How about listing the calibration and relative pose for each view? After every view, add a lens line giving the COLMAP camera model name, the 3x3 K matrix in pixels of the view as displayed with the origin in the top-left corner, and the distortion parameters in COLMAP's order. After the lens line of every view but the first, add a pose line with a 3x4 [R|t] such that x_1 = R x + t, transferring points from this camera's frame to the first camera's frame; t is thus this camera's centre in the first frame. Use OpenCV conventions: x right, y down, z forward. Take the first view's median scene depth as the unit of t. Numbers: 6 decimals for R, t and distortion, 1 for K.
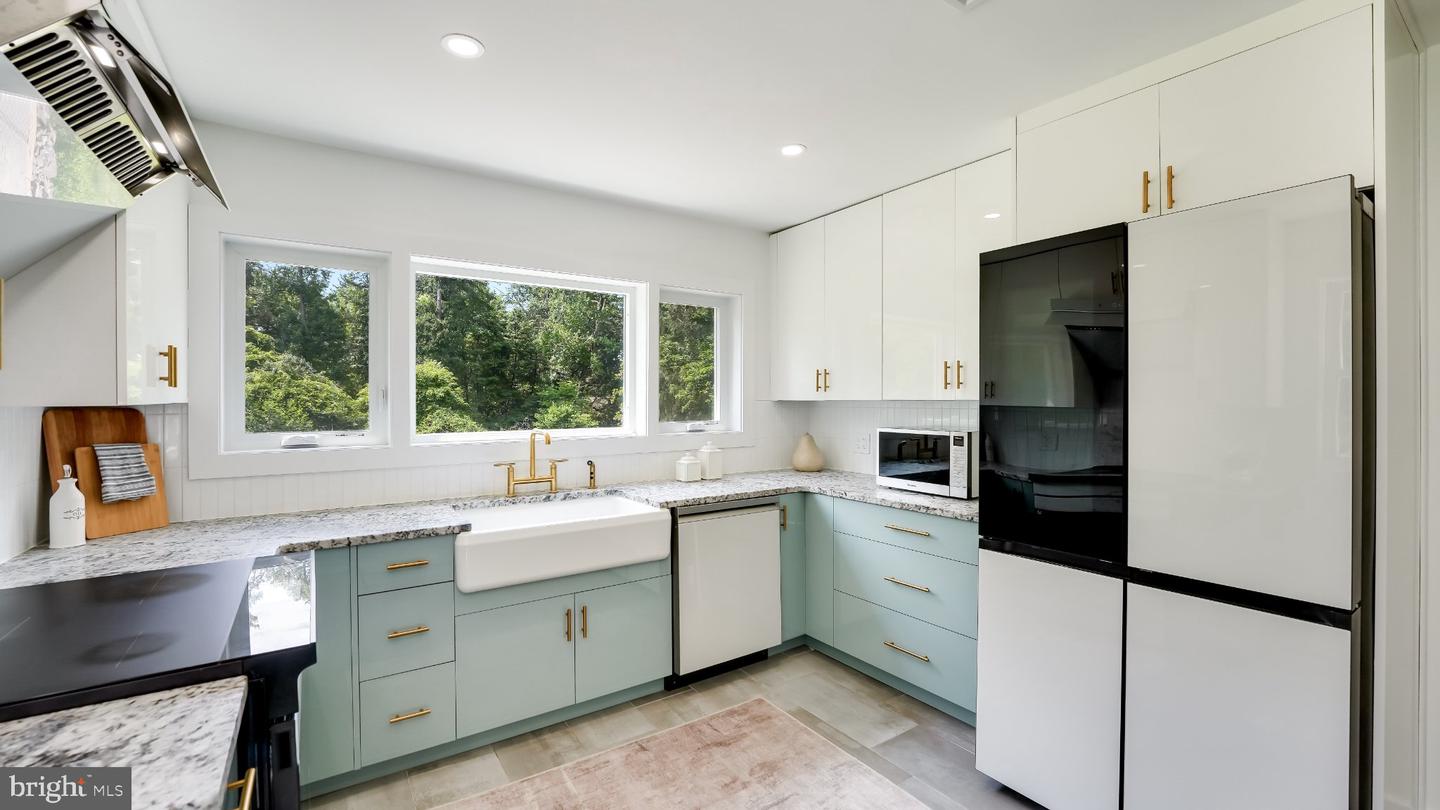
lens RADIAL K [[594.6, 0, 720.0], [0, 594.6, 405.0], [0, 0, 1]] dist [-0.021311, 0.000192]
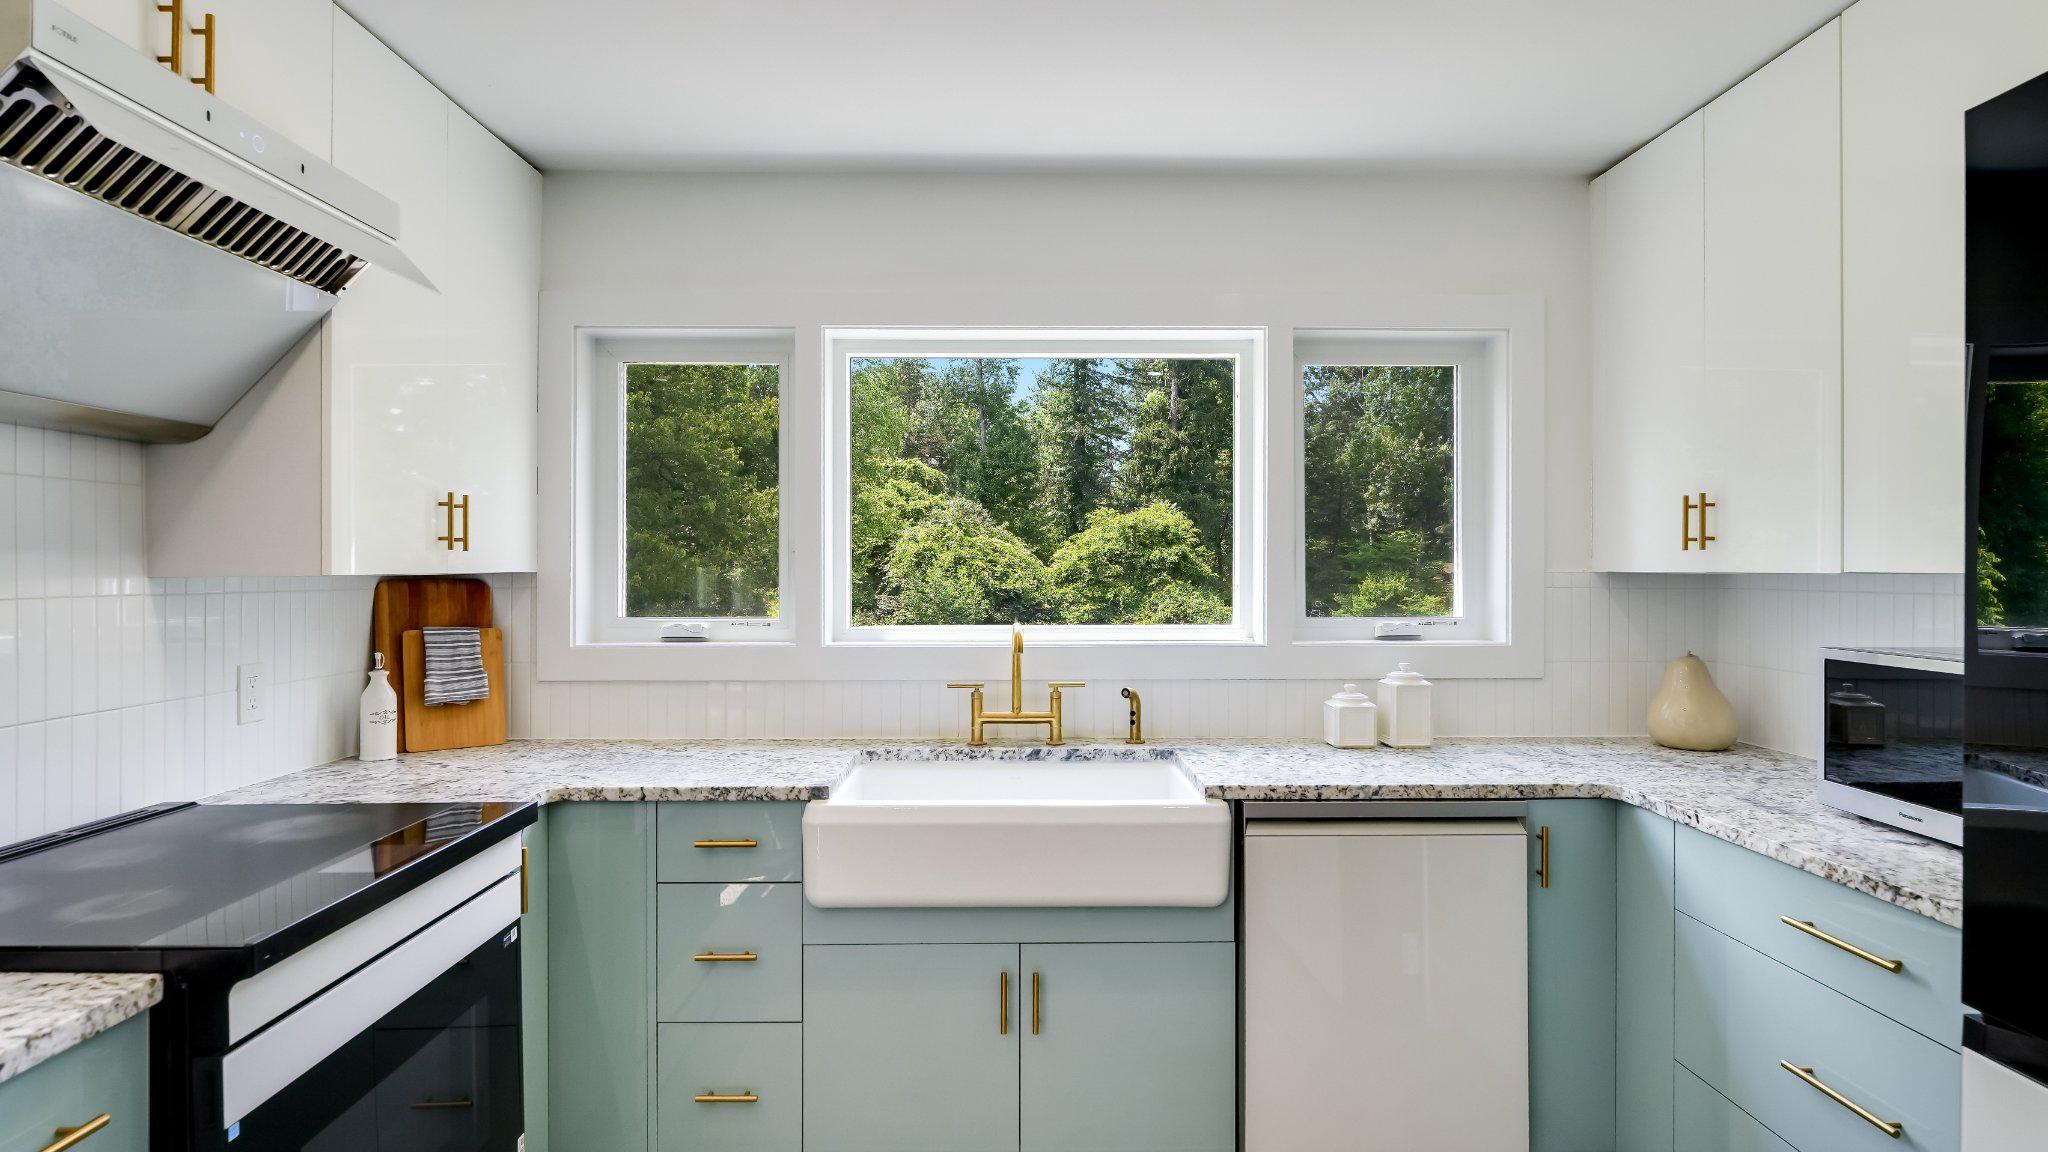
lens RADIAL K [[1101.7, 0, 1024.0], [0, 1101.7, 576.0], [0, 0, 1]] dist [-0.015419, -0.000446]
pose [[0.828658, 0.006357, -0.559720, 0.232802], [-0.007170, 0.999974, 0.000742, -0.003235], [0.559710, 0.003398, 0.828682, 0.162127]]
